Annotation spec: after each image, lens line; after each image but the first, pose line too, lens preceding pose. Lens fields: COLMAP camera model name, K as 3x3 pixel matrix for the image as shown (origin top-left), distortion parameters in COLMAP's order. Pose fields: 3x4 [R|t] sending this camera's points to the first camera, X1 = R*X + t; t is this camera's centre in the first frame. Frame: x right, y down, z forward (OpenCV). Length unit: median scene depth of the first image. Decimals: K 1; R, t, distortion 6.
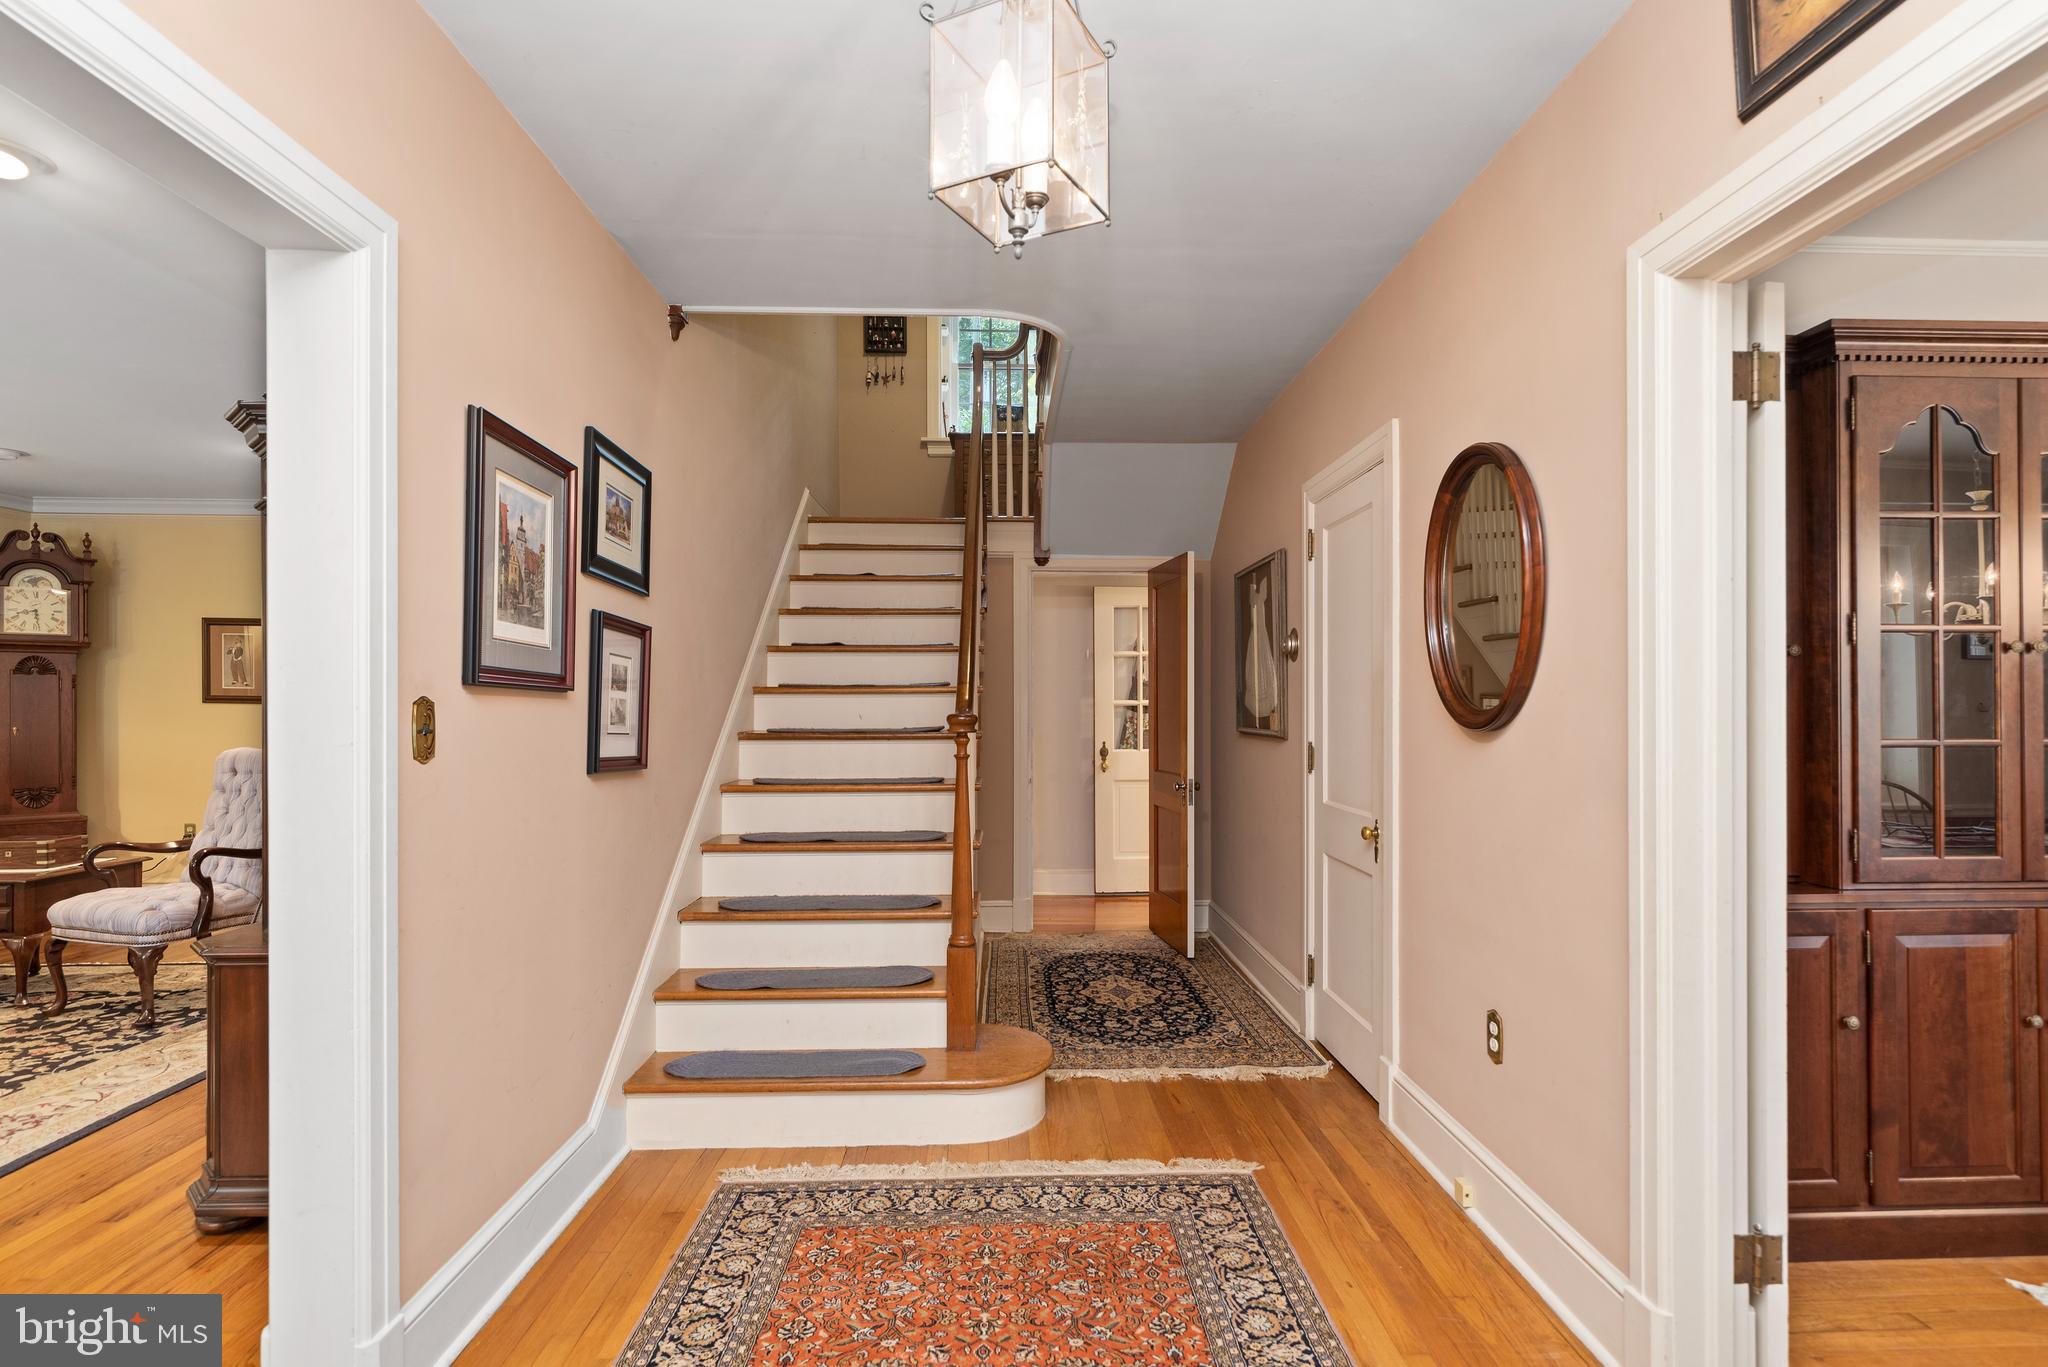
lens RADIAL K [[1006.7, 0, 1027.1], [0, 1006.7, 694.2], [0, 0, 1]] dist [0.000214, -0.001516]
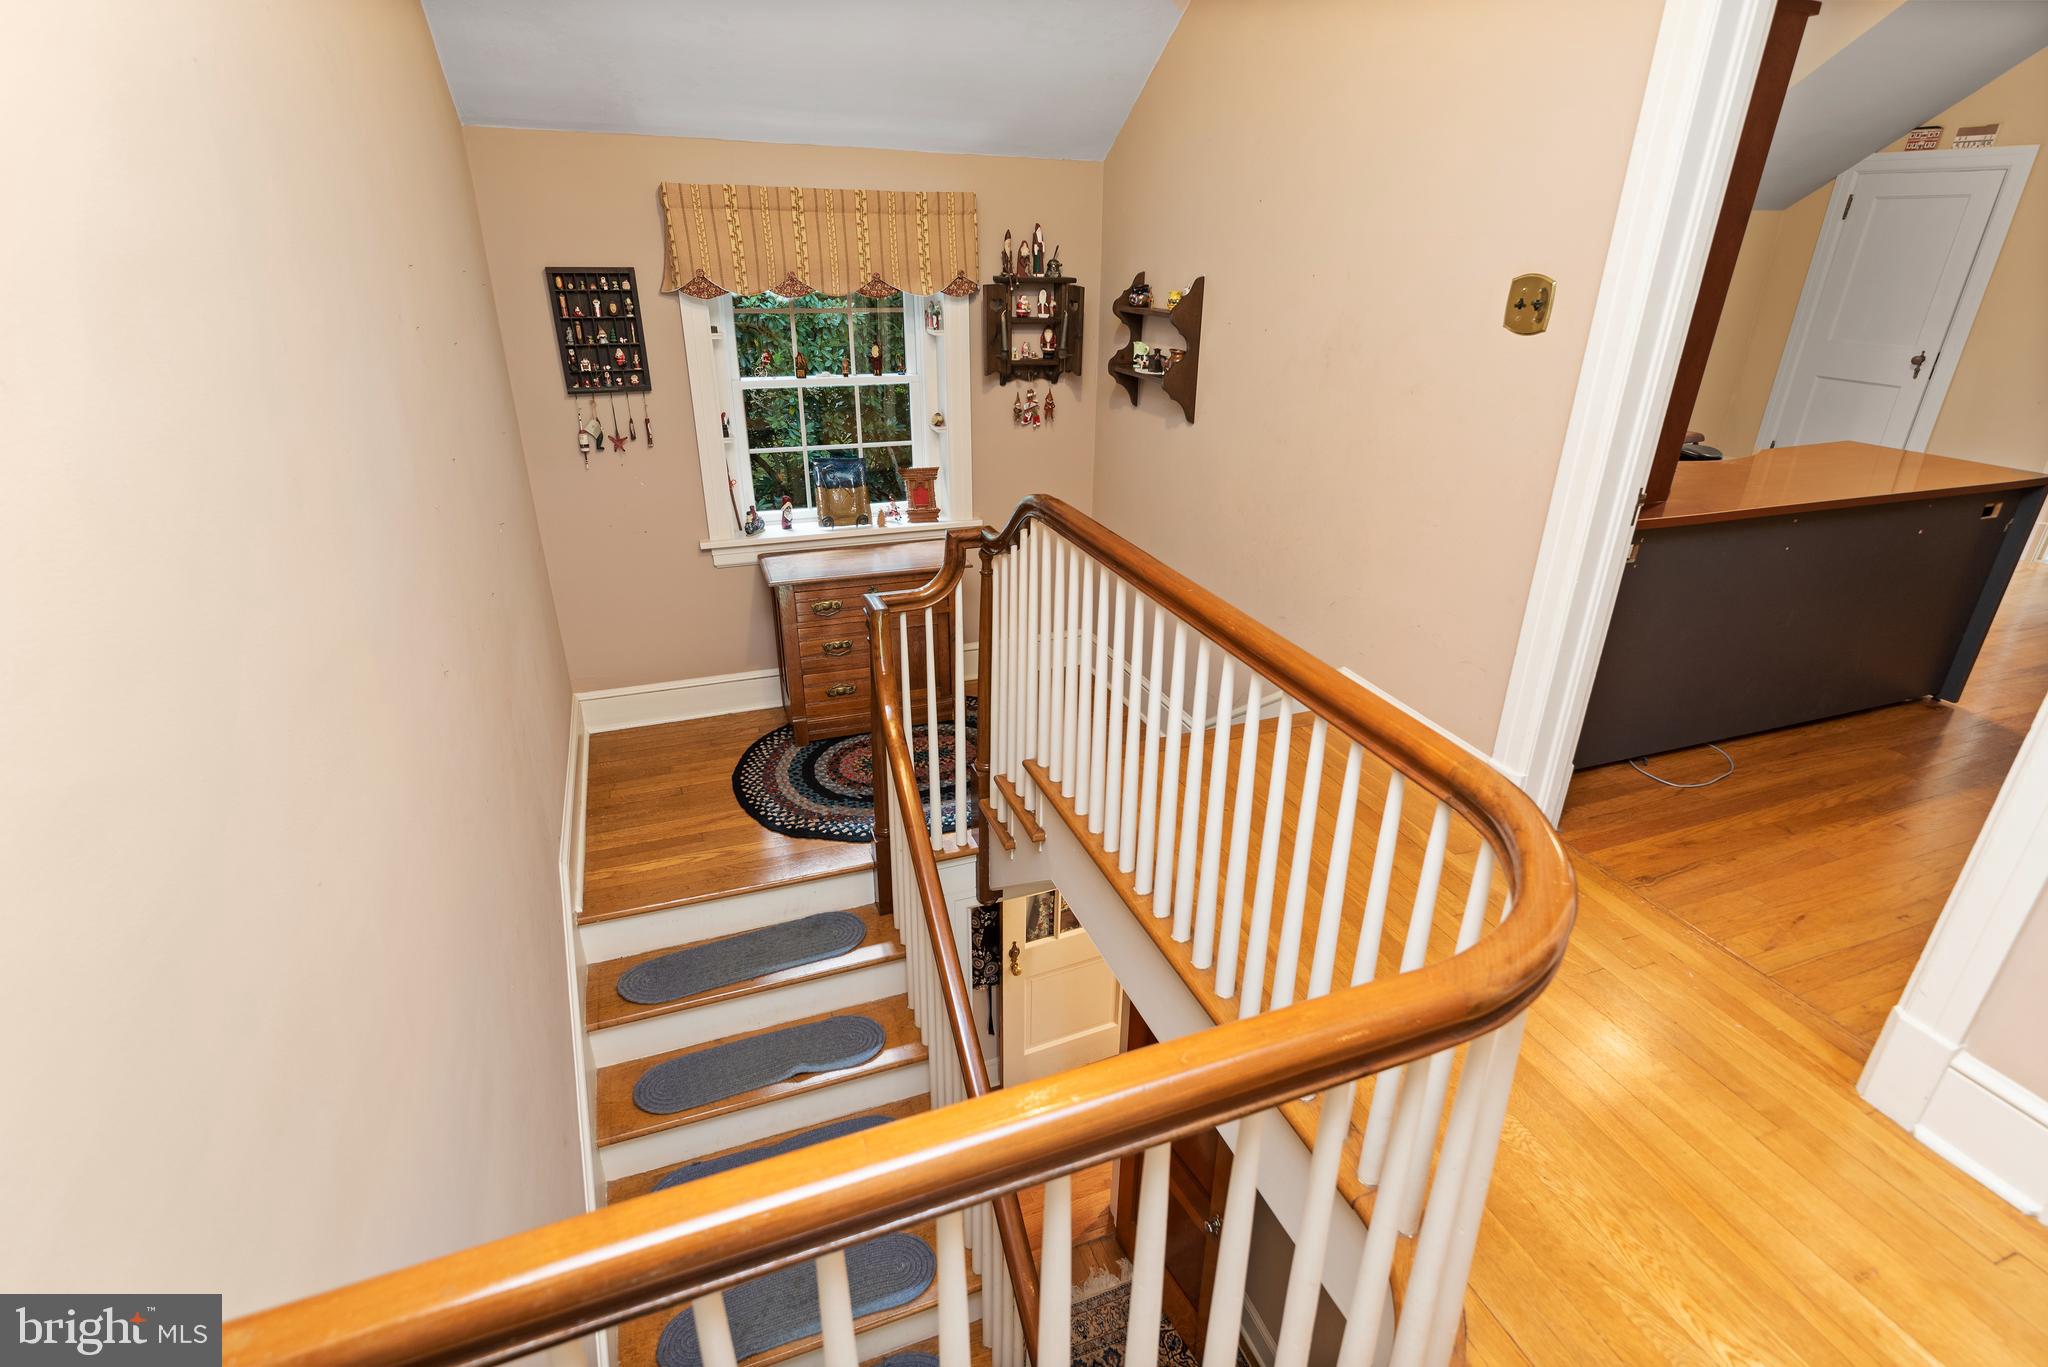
lens RADIAL K [[1006.7, 0, 1026.6], [0, 1006.7, 680.4], [0, 0, 1]] dist [0.000214, -0.001516]
pose [[0.946552, -0.125240, 0.297243, -0.109371], [-0.013286, 0.905620, 0.423883, -0.429942], [-0.322276, -0.405176, 0.855553, 0.412186]]
